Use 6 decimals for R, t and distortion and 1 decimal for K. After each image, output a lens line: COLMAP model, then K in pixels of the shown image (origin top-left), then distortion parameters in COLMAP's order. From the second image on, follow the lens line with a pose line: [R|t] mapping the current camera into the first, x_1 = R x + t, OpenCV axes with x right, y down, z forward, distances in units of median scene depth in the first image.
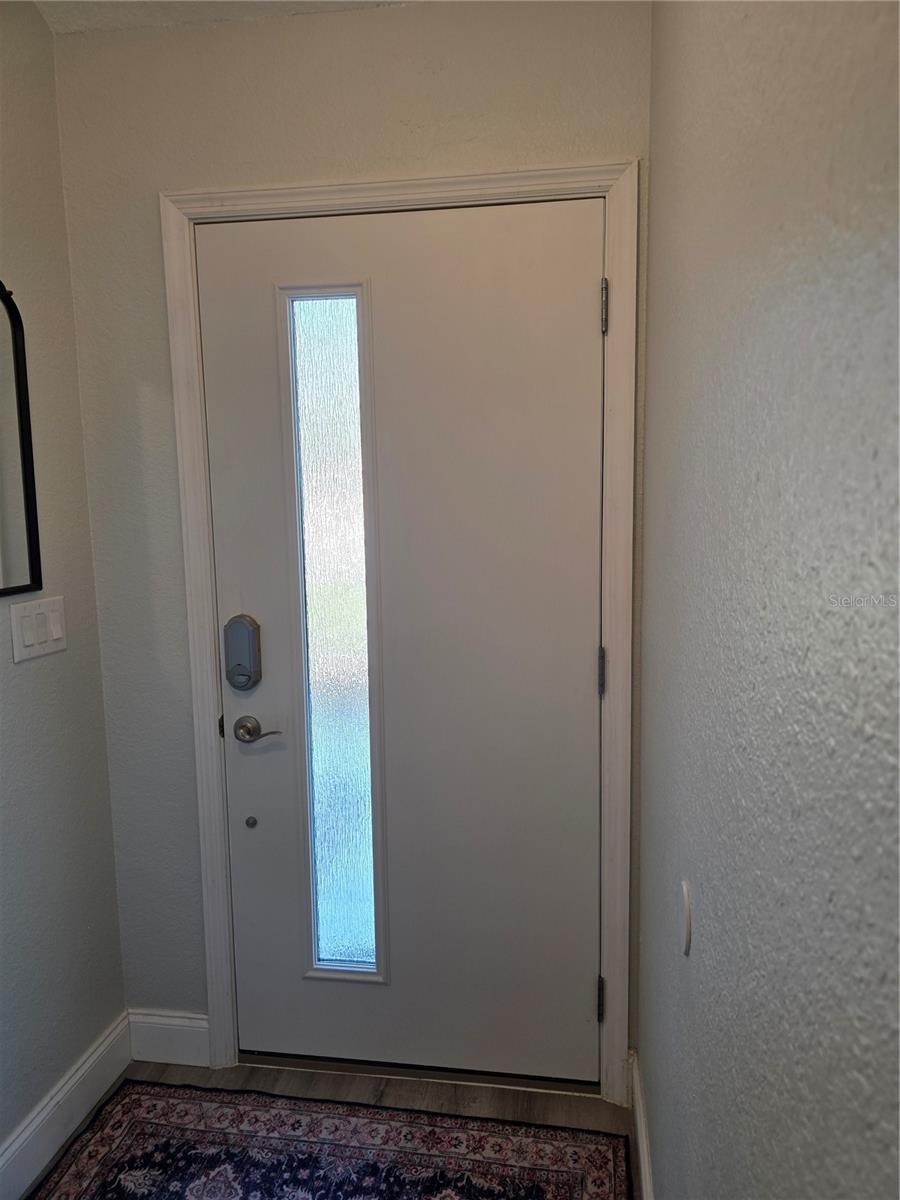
lens RADIAL K [[833.6, 0, 450.0], [0, 833.6, 600.0], [0, 0, 1]] dist [-0.000431, -0.000806]
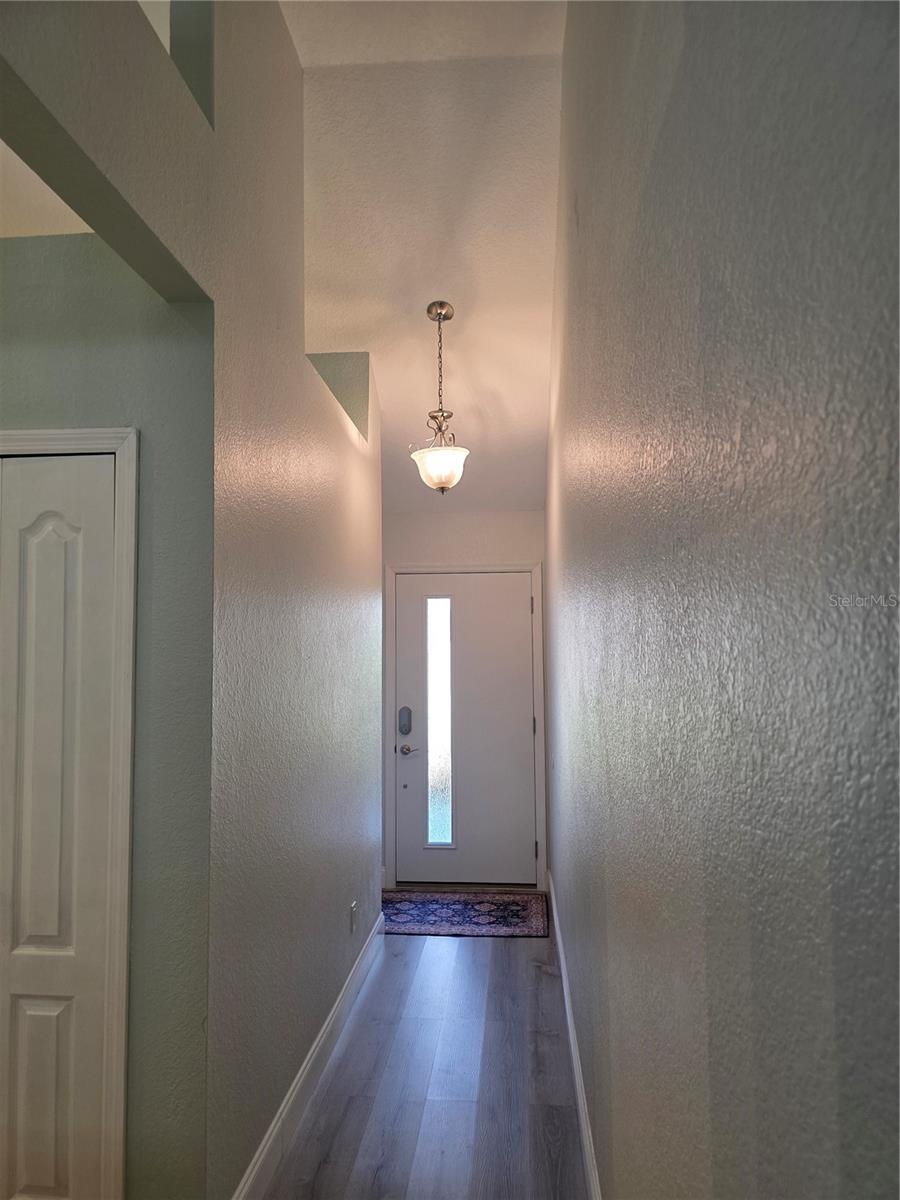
lens RADIAL K [[833.6, 0, 450.0], [0, 833.6, 600.0], [0, 0, 1]] dist [-0.000431, -0.000806]
pose [[0.997003, 0.010803, 0.076605, -0.319027], [0.003472, 0.982958, -0.183799, 0.179846], [-0.077285, 0.183515, 0.979974, -1.805598]]
